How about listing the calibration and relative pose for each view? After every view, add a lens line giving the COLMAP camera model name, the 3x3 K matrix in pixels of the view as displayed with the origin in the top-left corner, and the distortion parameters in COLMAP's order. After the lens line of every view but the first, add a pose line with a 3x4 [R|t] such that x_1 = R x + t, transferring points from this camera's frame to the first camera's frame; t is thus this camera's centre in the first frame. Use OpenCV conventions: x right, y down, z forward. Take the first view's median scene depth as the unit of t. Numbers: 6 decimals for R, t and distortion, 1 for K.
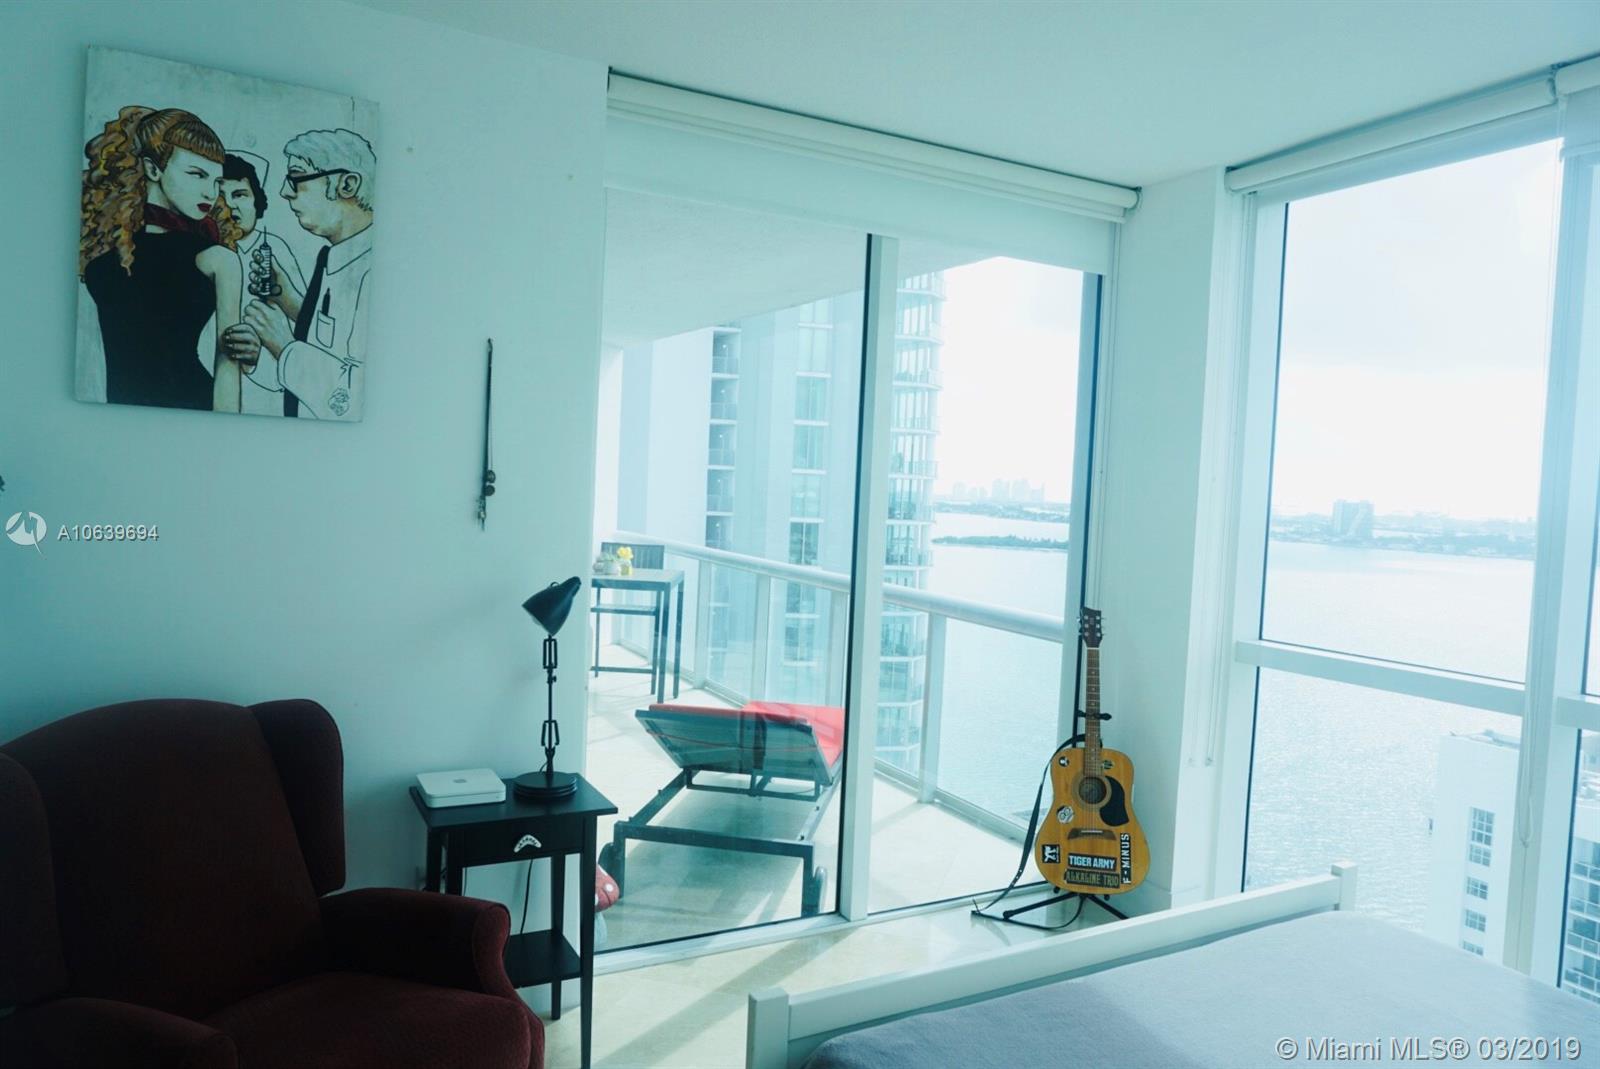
lens RADIAL K [[1050.2, 0, 799.0], [0, 1050.2, 531.7], [0, 0, 1]] dist [-0.046474, 0.001067]
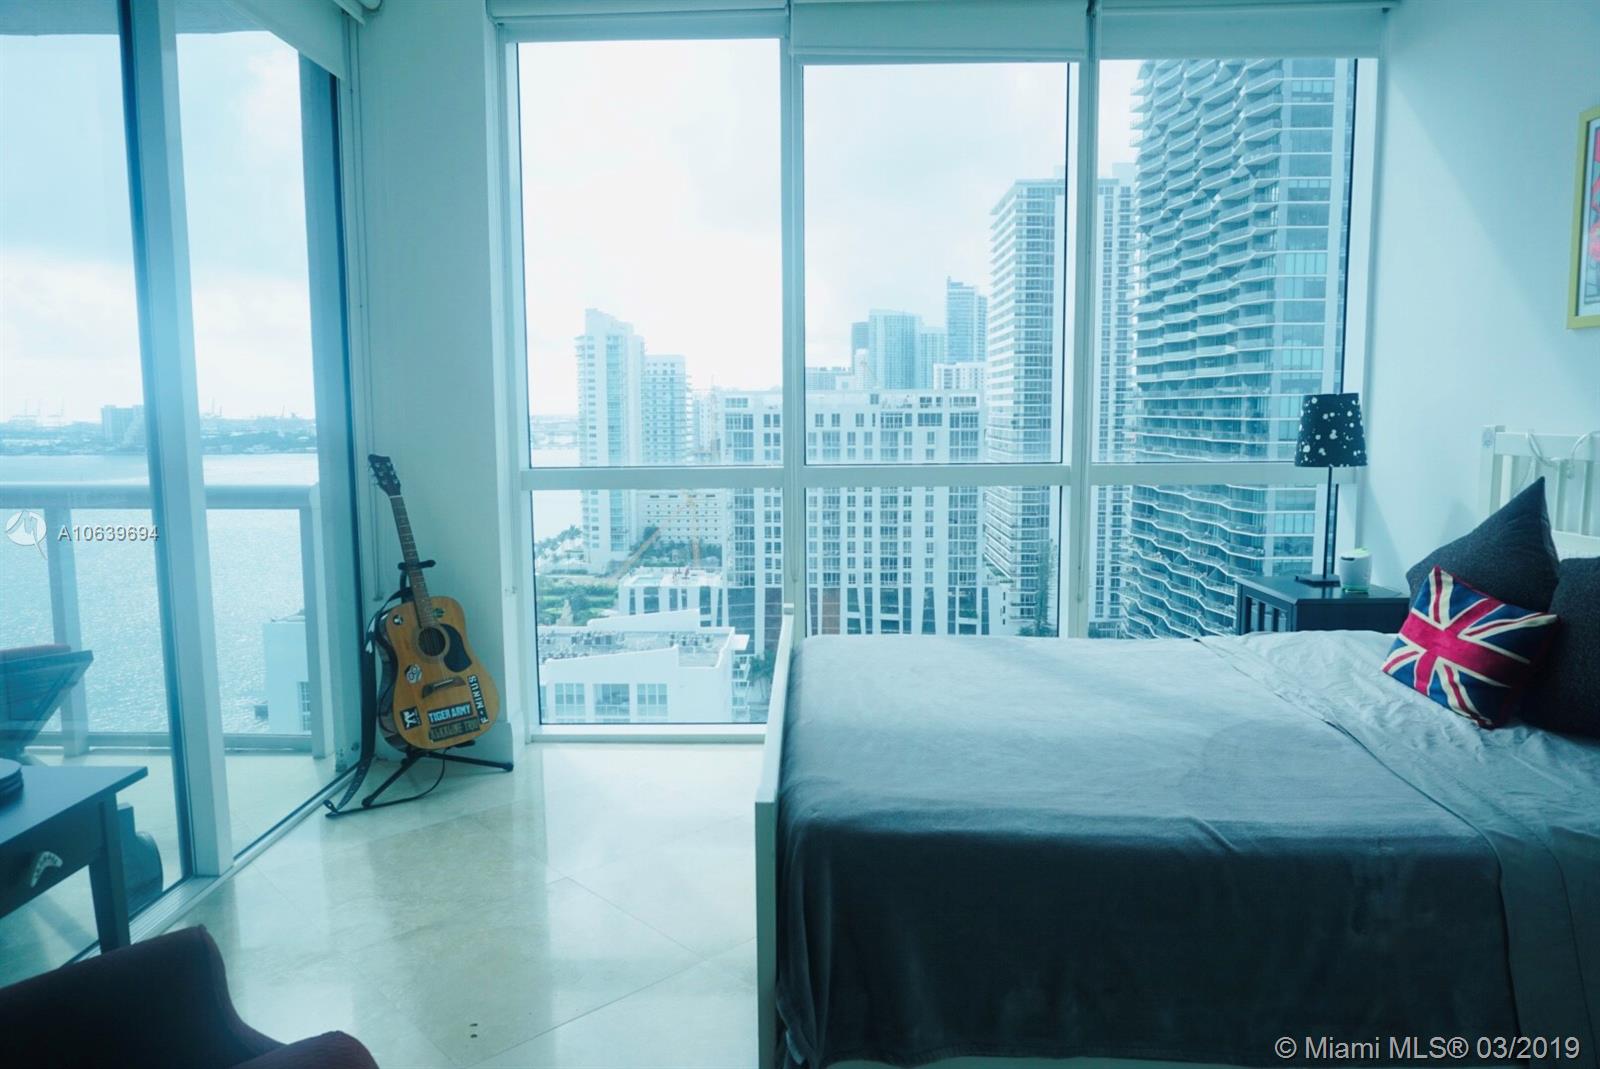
lens RADIAL K [[1061.4, 0, 791.0], [0, 1061.4, 532.9], [0, 0, 1]] dist [-0.057748, 0.025486]
pose [[0.488160, -0.145687, 0.860509, -0.372266], [0.065044, 0.989300, 0.130593, 0.047272], [-0.870327, -0.007779, 0.492413, 0.250895]]
